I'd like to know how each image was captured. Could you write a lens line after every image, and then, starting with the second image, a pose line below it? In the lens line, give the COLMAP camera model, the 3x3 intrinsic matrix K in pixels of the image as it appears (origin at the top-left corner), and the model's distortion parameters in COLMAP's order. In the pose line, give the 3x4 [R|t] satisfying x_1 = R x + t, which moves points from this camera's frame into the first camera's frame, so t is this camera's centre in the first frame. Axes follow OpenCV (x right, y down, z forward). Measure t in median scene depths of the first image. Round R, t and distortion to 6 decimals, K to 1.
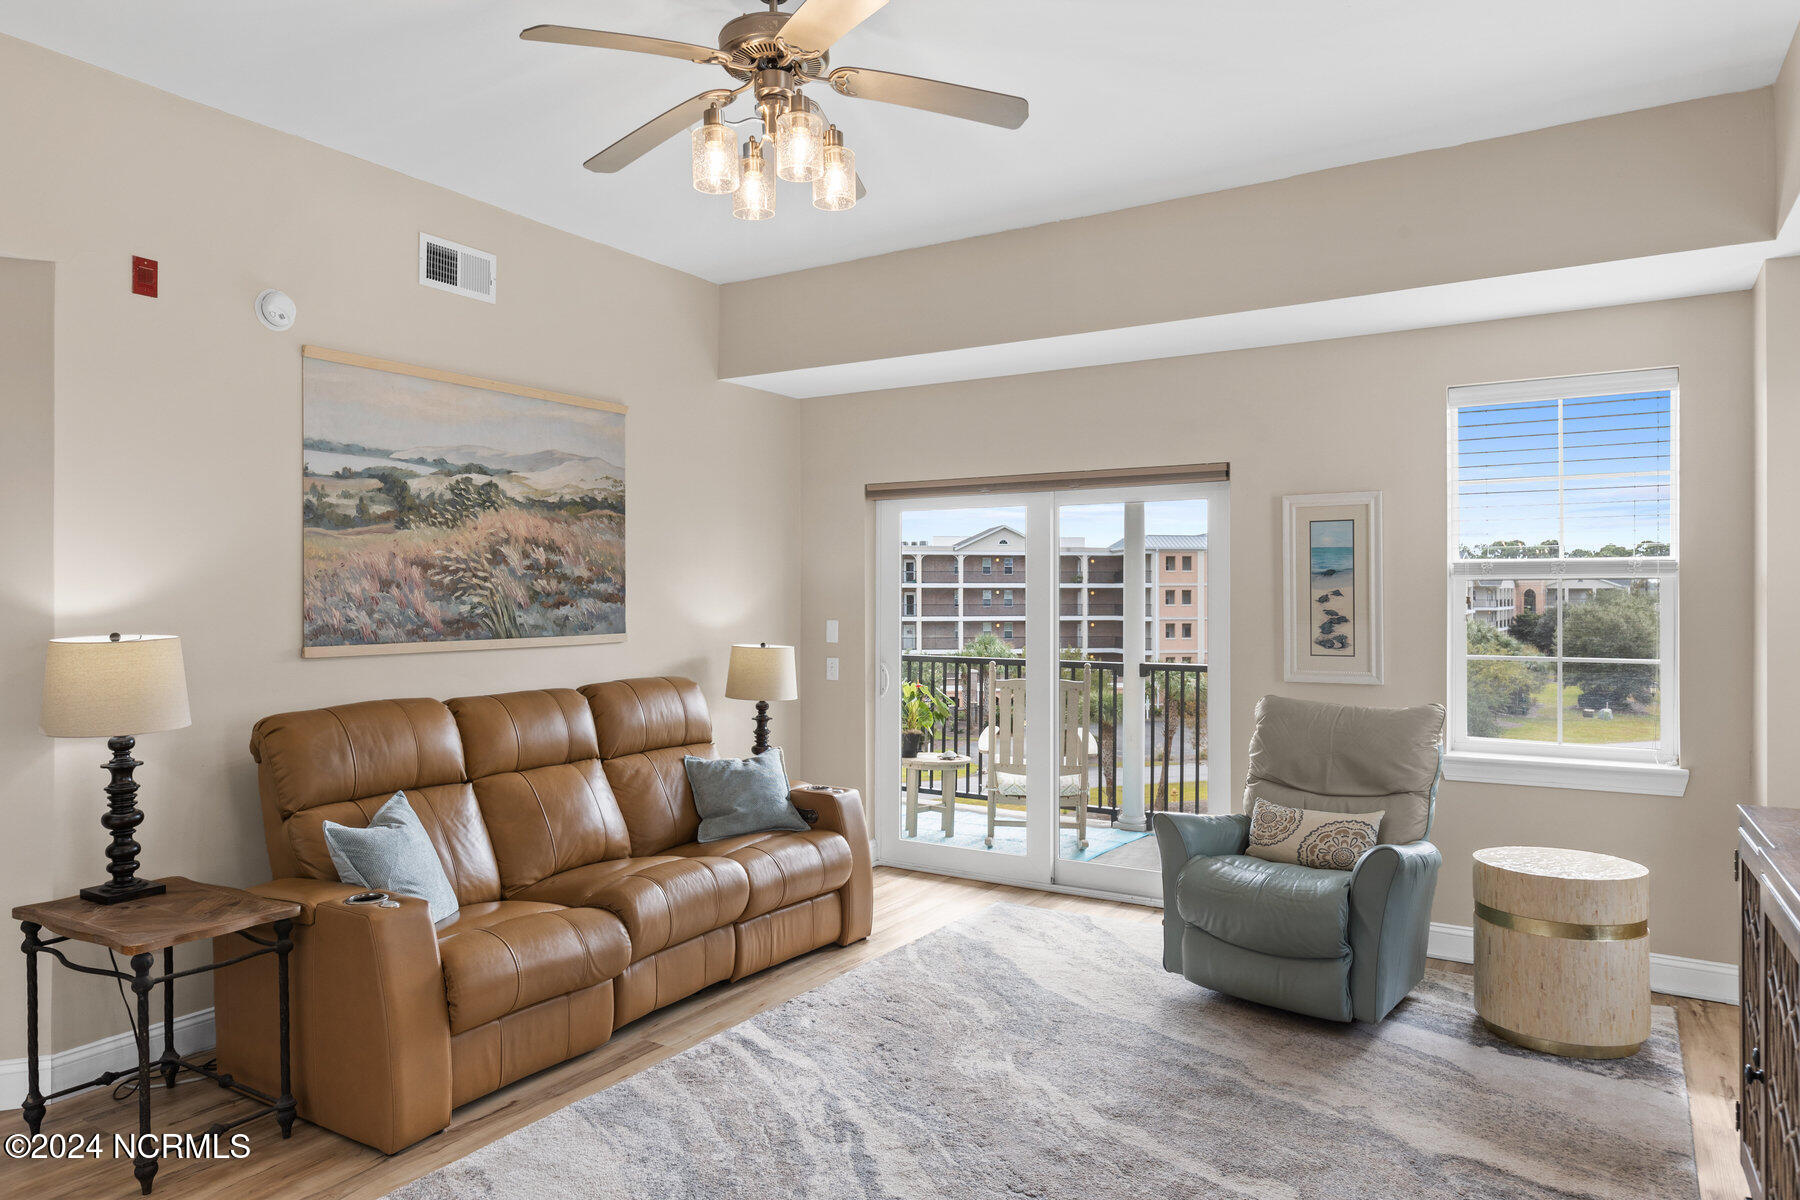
lens RADIAL K [[1125.9, 0, 891.5], [0, 1125.9, 598.6], [0, 0, 1]] dist [0.001952, -0.004246]
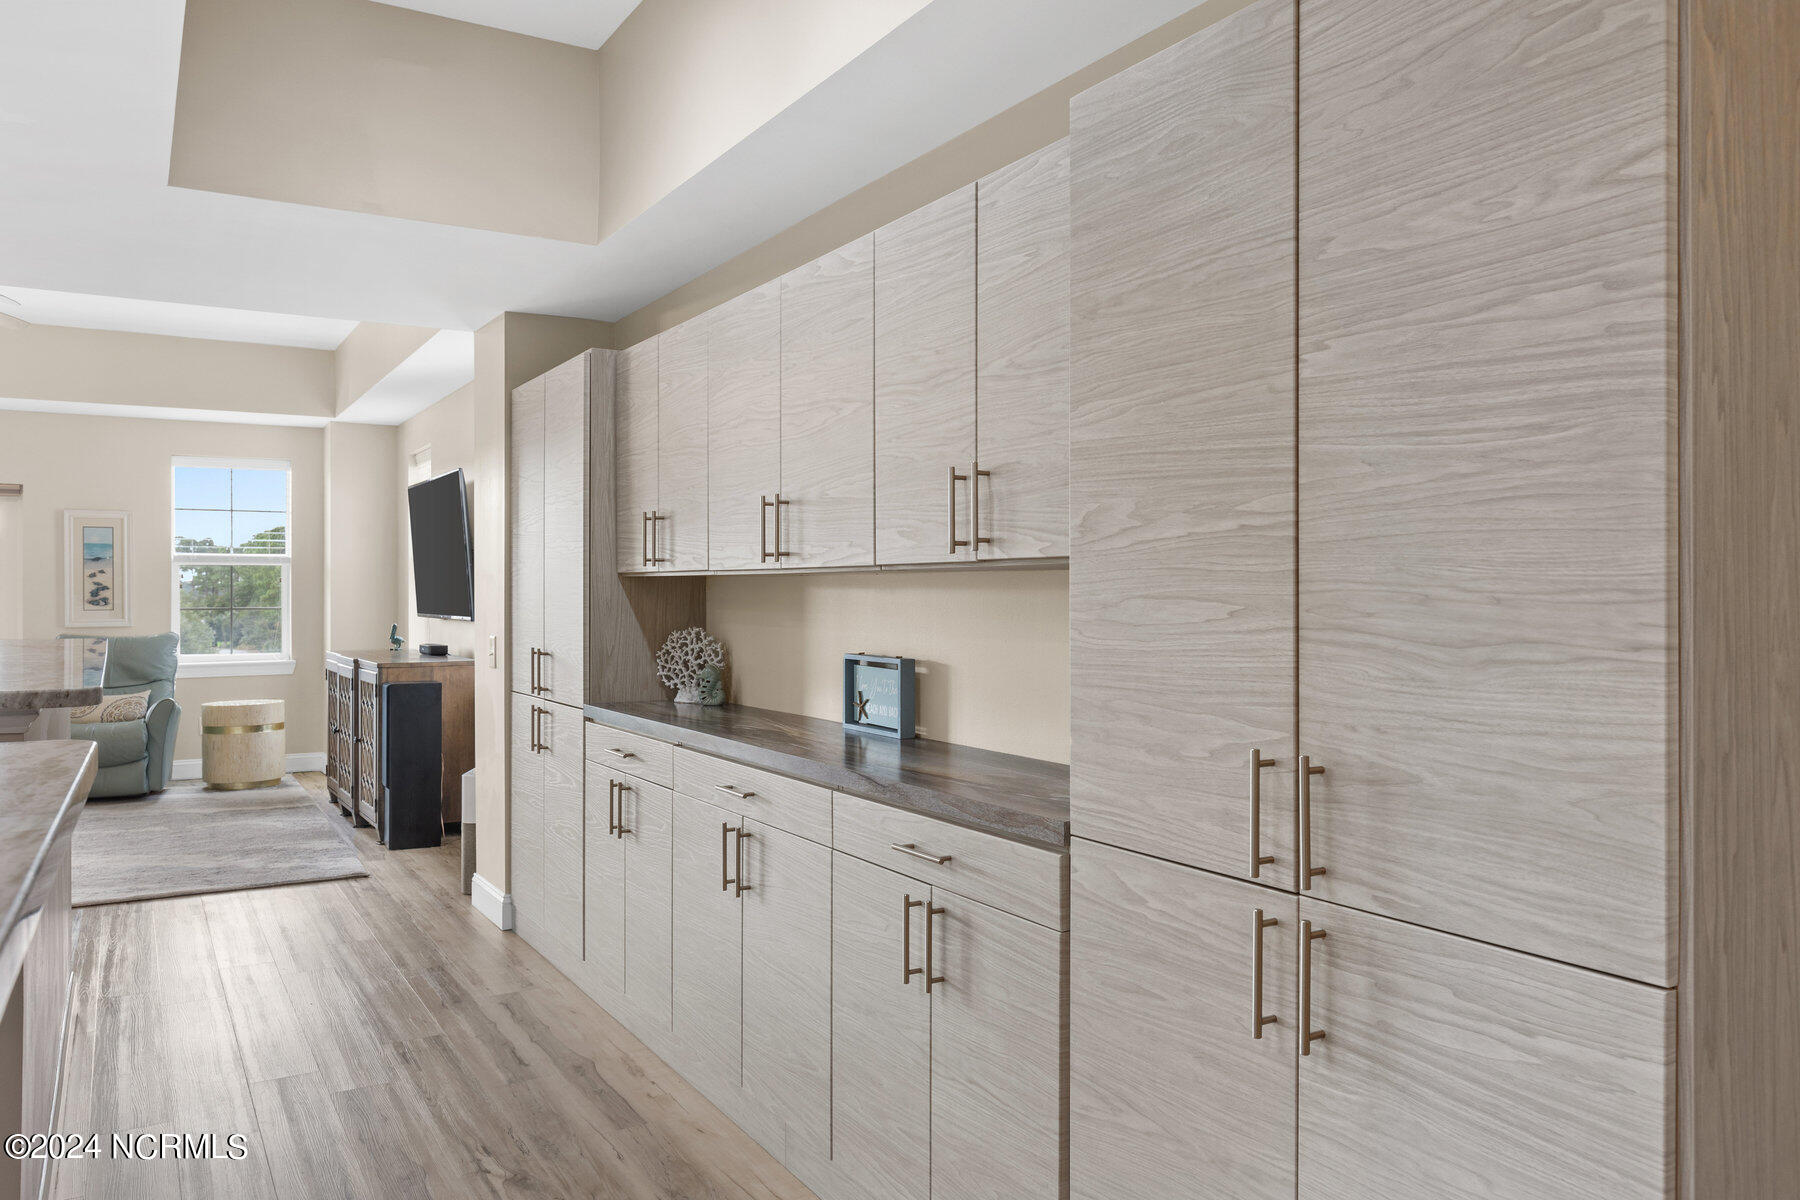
lens RADIAL K [[1276.3, 0, 898.5], [0, 1276.3, 596.4], [0, 0, 1]] dist [-0.008636, -0.000582]
pose [[0.447582, -0.002977, 0.894238, -0.830075], [0.004218, 0.999990, 0.001217, 0.037839], [-0.894233, 0.003228, 0.447591, -0.968259]]
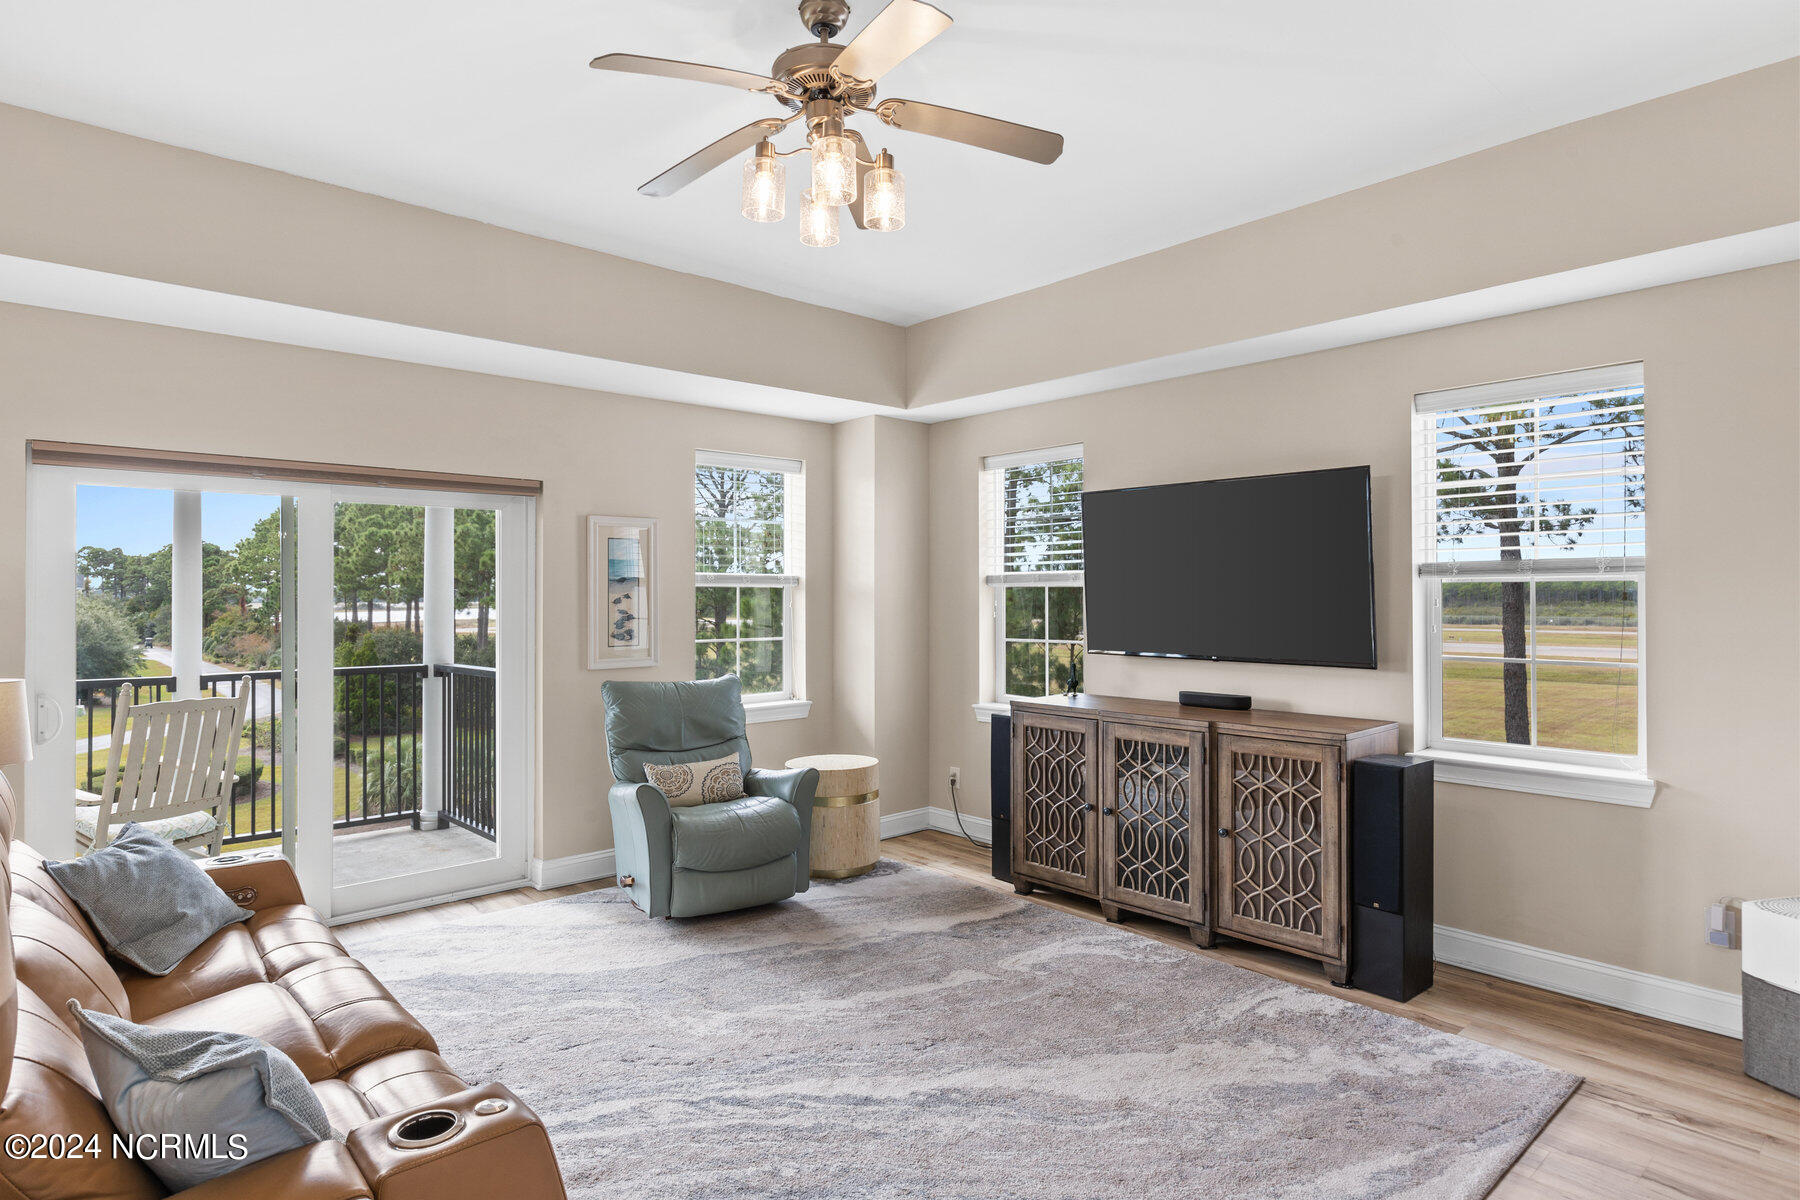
lens RADIAL K [[970.7, 0, 897.6], [0, 970.7, 595.1], [0, 0, 1]] dist [-0.000958, 0.001195]
pose [[0.277448, -0.000082, 0.960741, -0.638781], [0.004872, 0.999987, -0.001322, -0.003655], [-0.960728, 0.005047, 0.277445, 0.456042]]
